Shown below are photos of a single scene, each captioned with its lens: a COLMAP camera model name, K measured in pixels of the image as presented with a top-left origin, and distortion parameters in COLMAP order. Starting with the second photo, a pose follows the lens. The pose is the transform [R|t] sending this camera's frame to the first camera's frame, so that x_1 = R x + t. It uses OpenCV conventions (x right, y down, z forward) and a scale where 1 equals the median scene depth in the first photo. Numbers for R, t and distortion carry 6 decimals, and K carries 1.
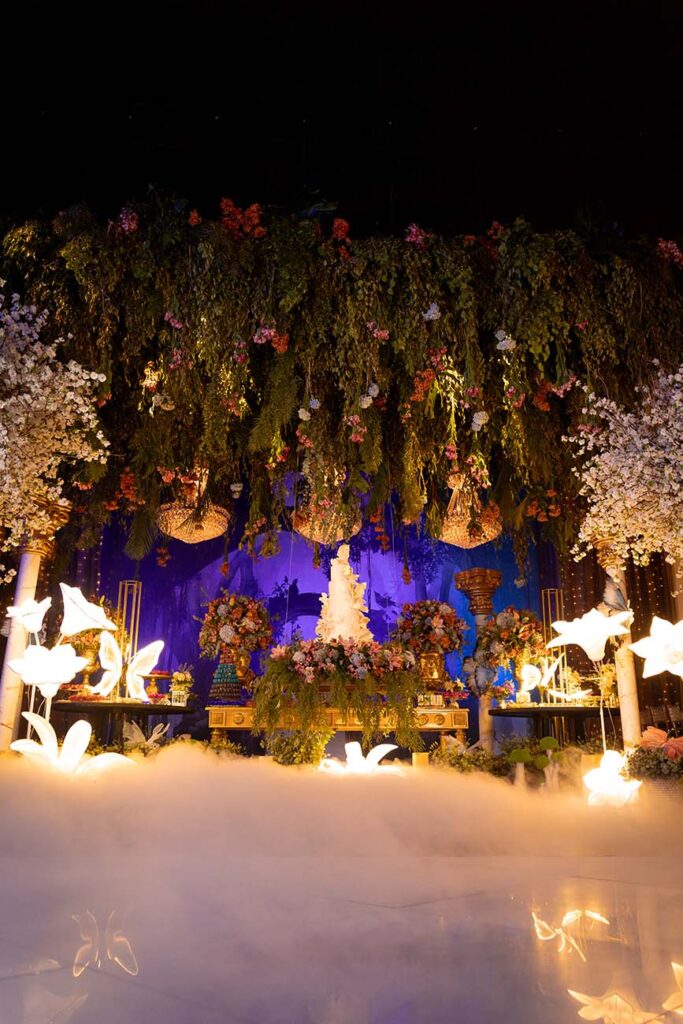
lens RADIAL K [[833.8, 0, 345.0], [0, 833.8, 513.2], [0, 0, 1]] dist [0.030150, -0.097281]
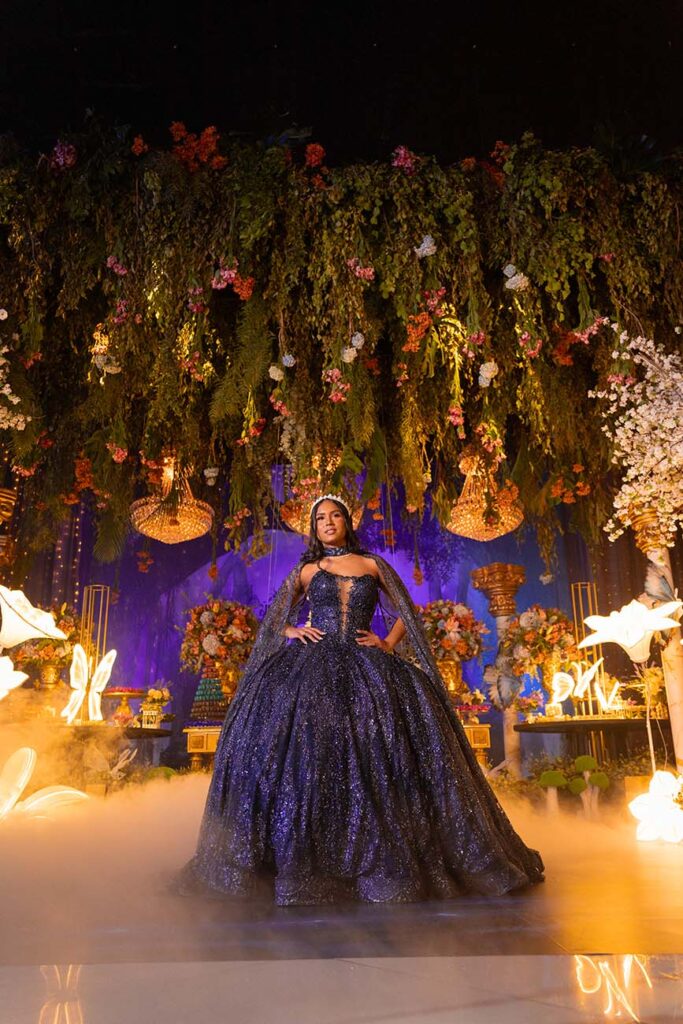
lens RADIAL K [[833.8, 0, 345.0], [0, 833.8, 513.2], [0, 0, 1]] dist [0.030150, -0.097281]
pose [[0.999040, -0.029750, -0.032159, 0.039436], [0.028997, 0.999300, -0.023630, 0.039799], [0.032840, 0.022674, 0.999203, 0.158060]]
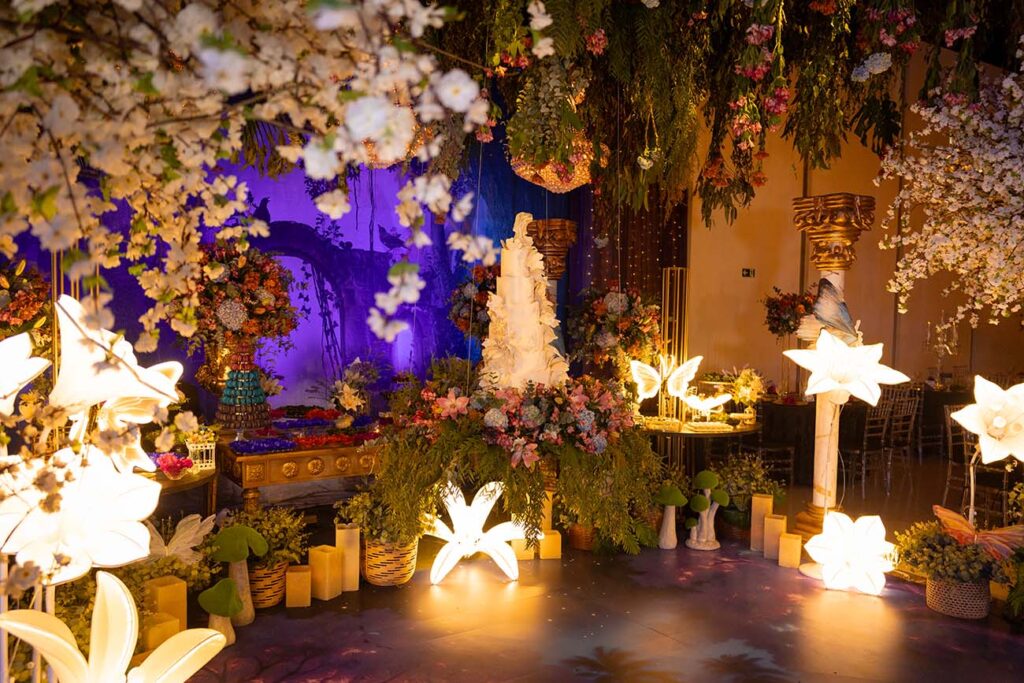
lens RADIAL K [[833.8, 0, 509.0], [0, 833.8, 354.6], [0, 0, 1]] dist [0.030150, -0.097281]
pose [[0.861274, -0.015753, 0.507896, -0.343335], [-0.161568, 0.939160, 0.303109, -0.050171], [-0.481770, -0.343120, 0.806329, 0.528499]]
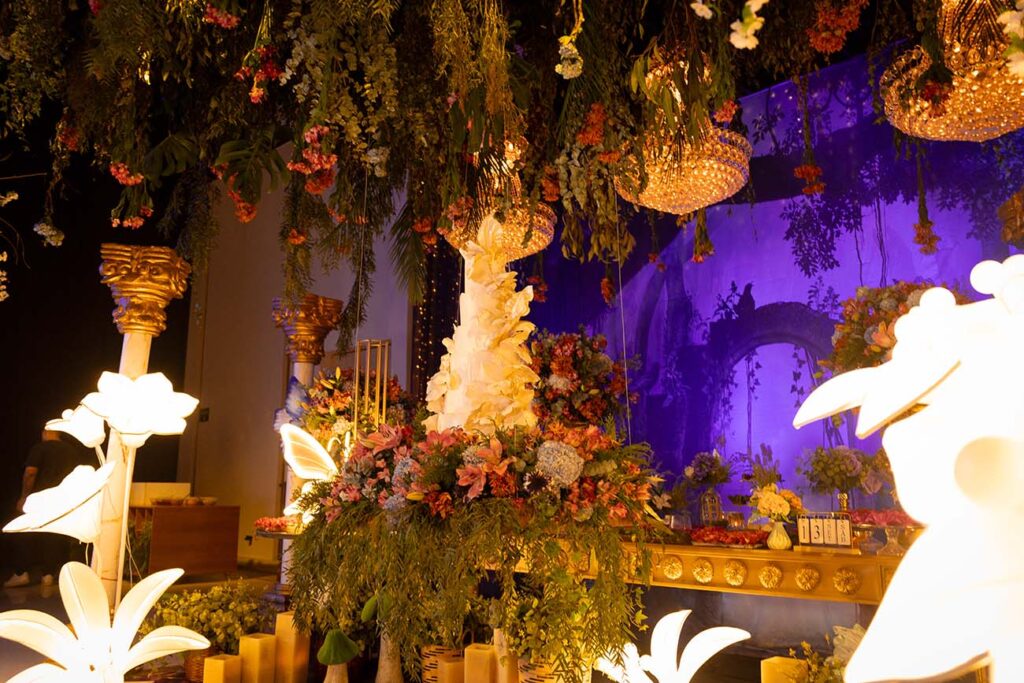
lens RADIAL K [[833.8, 0, 509.0], [0, 833.8, 354.6], [0, 0, 1]] dist [0.030150, -0.097281]
pose [[0.680467, -0.119836, -0.722914, 0.357683], [0.210277, 0.976980, 0.035979, 0.108455], [0.701960, -0.176494, 0.690001, 0.732190]]
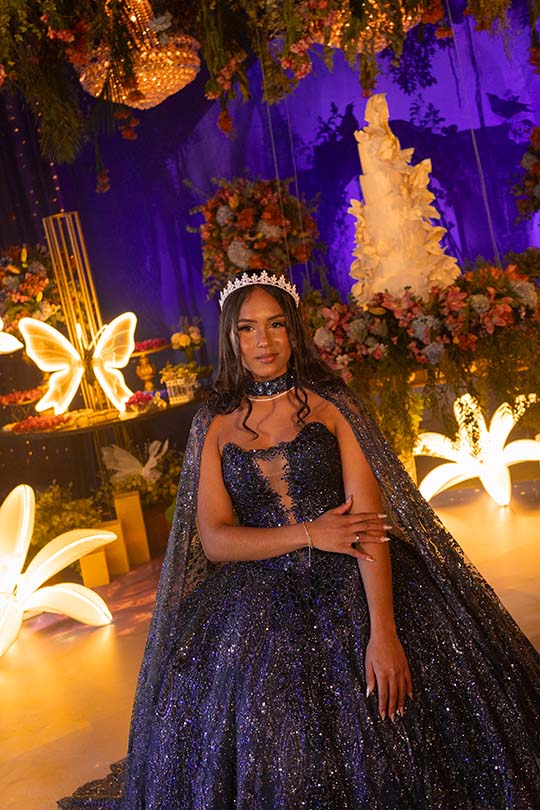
lens RADIAL K [[1062.6, 0, 270.0], [0, 1062.6, 405.0], [0, 0, 1]] dist [0.346289, -1.030780]
pose [[0.950327, -0.147839, -0.273901, 0.102393], [0.253527, 0.878165, 0.405647, -0.092746], [0.180560, -0.454939, 0.872026, 0.326375]]
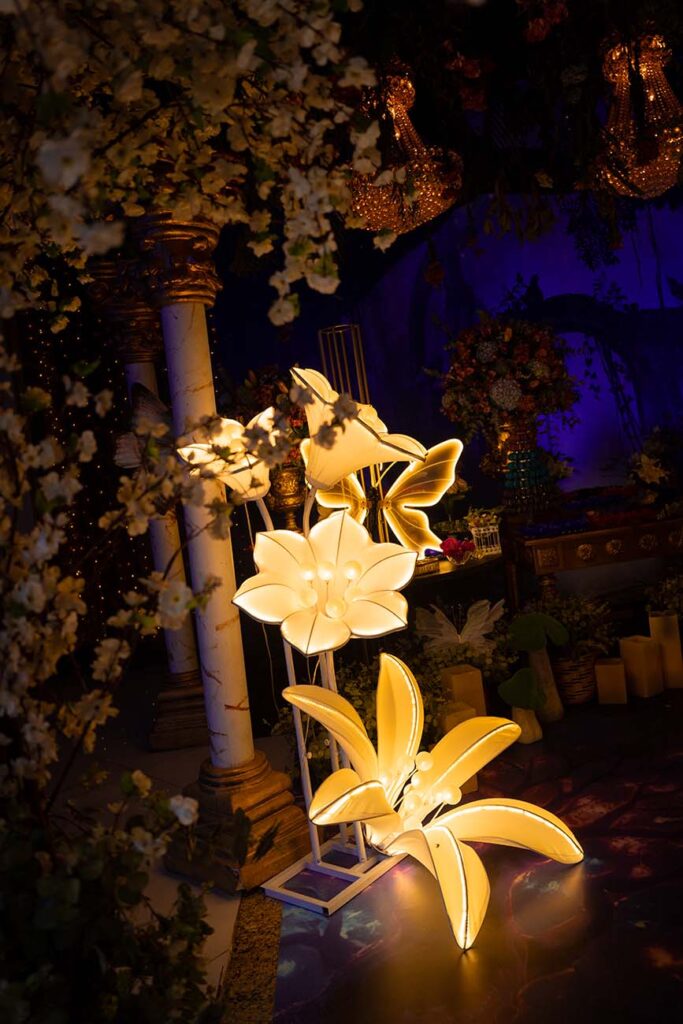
lens RADIAL K [[833.8, 0, 345.0], [0, 833.8, 513.2], [0, 0, 1]] dist [0.030150, -0.097281]
pose [[0.989076, -0.143220, -0.034886, -0.299033], [0.146340, 0.925573, 0.349142, 0.012103], [-0.017714, -0.350433, 0.936420, 0.578970]]
